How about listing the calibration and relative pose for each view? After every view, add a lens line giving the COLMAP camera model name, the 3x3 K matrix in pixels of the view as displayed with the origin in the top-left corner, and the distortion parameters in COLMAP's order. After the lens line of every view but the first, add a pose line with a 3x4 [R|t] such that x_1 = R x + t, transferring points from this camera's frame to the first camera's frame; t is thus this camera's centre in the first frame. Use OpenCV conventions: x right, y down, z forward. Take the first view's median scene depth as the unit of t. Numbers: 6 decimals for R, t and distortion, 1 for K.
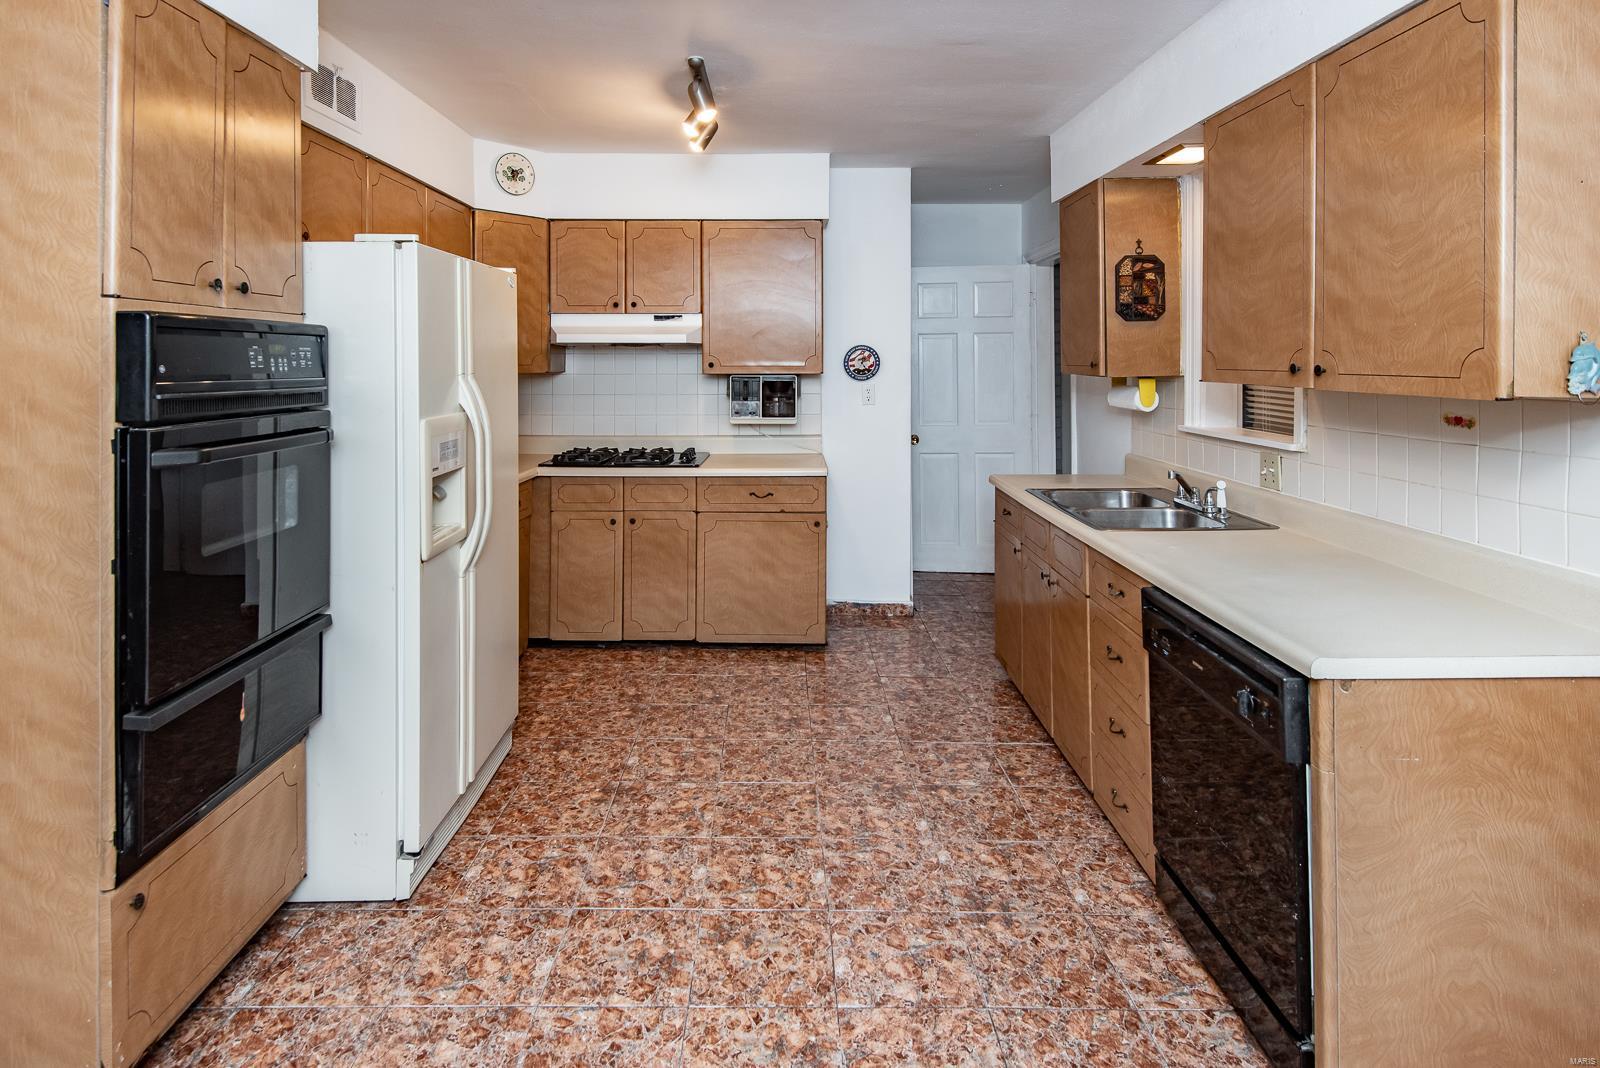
lens RADIAL K [[855.8, 0, 780.5], [0, 855.8, 350.1], [0, 0, 1]] dist [0.017631, -0.008034]
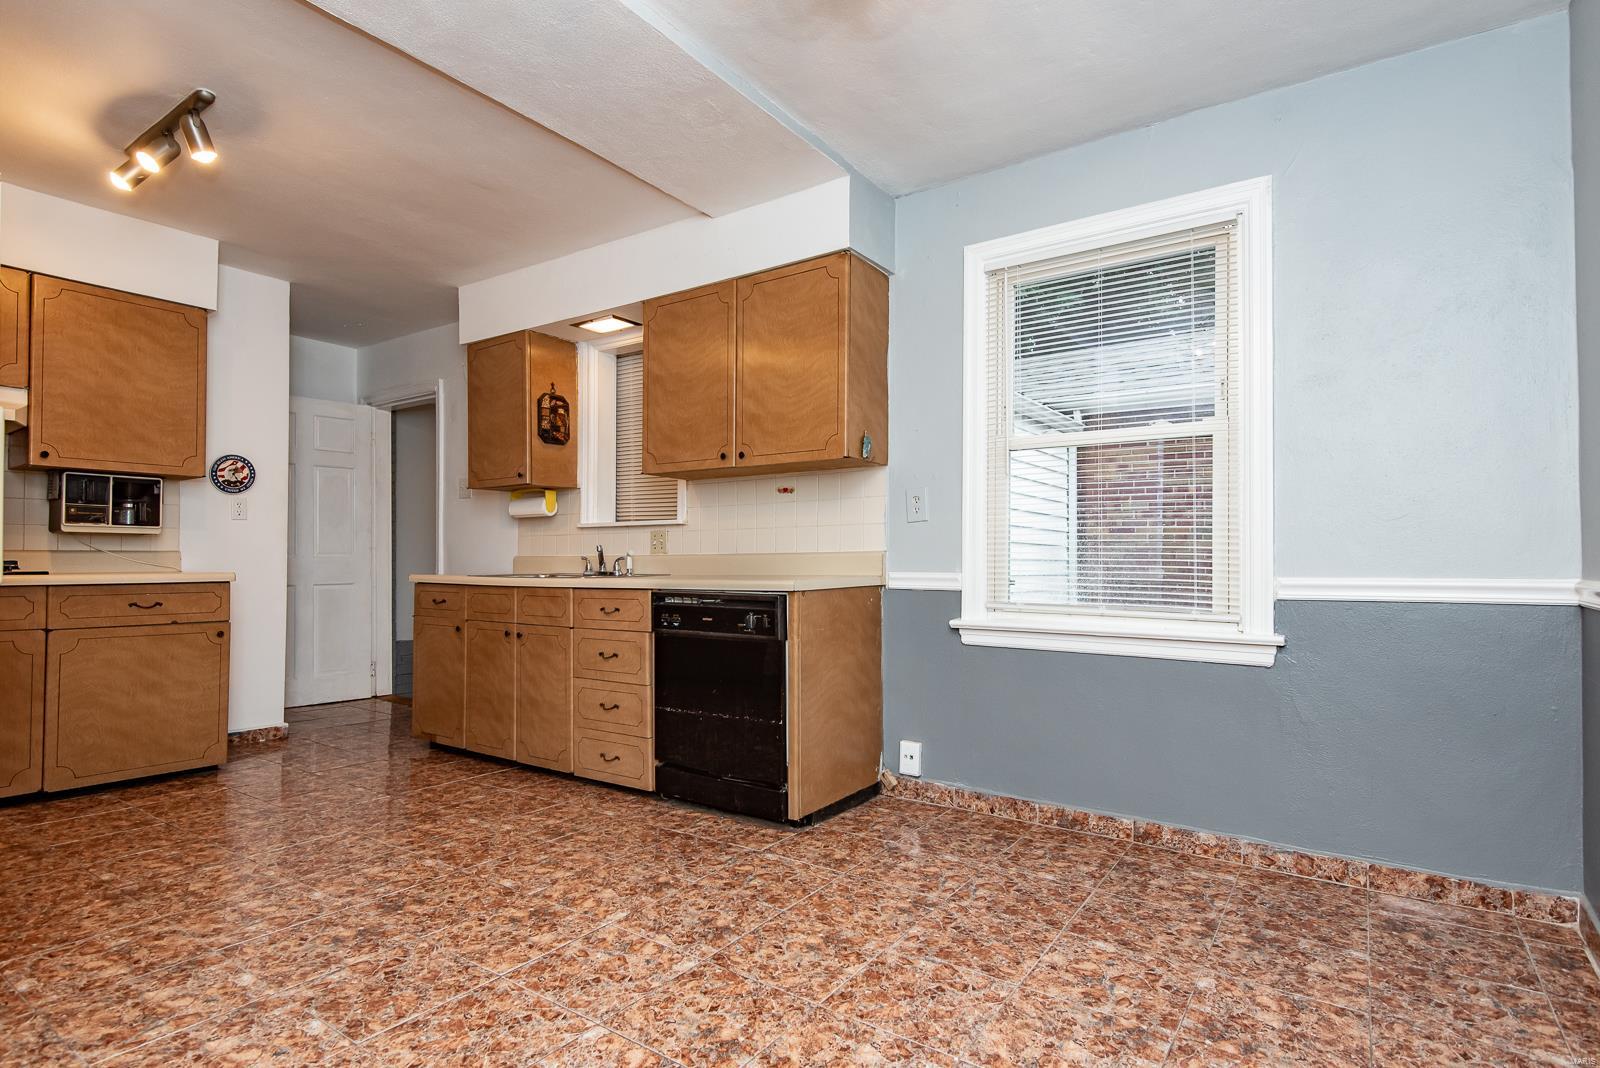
lens RADIAL K [[823.9, 0, 800.0], [0, 823.9, 534.0], [0, 0, 1]] dist [0.045000, -0.036358]
pose [[0.563313, 0.029142, 0.825729, -0.349477], [-0.005586, 0.999489, -0.031464, 0.120327], [-0.826225, 0.013112, 0.563188, -0.021079]]
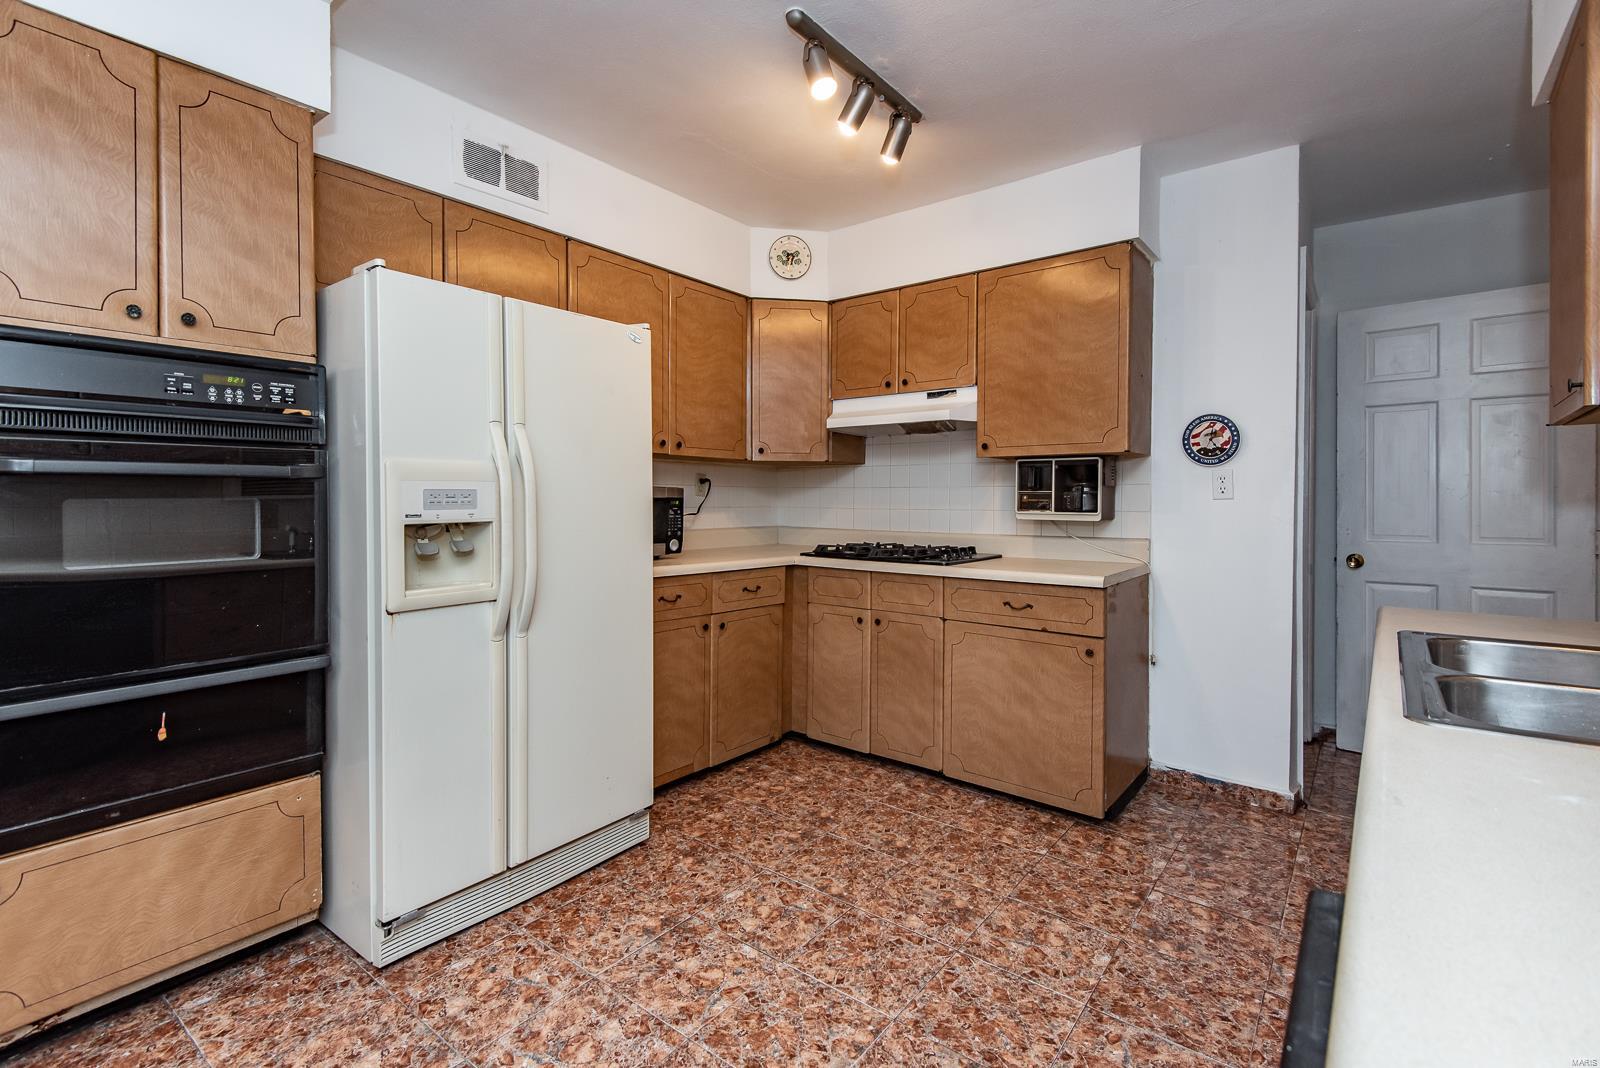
lens RADIAL K [[744.5, 0, 808.1], [0, 744.5, 502.8], [0, 0, 1]] dist [0.039026, -0.020360]
pose [[0.793637, 0.007759, -0.608342, 0.239583], [0.003514, 0.999844, 0.017337, 0.063235], [0.608381, -0.015897, 0.793486, 0.348157]]
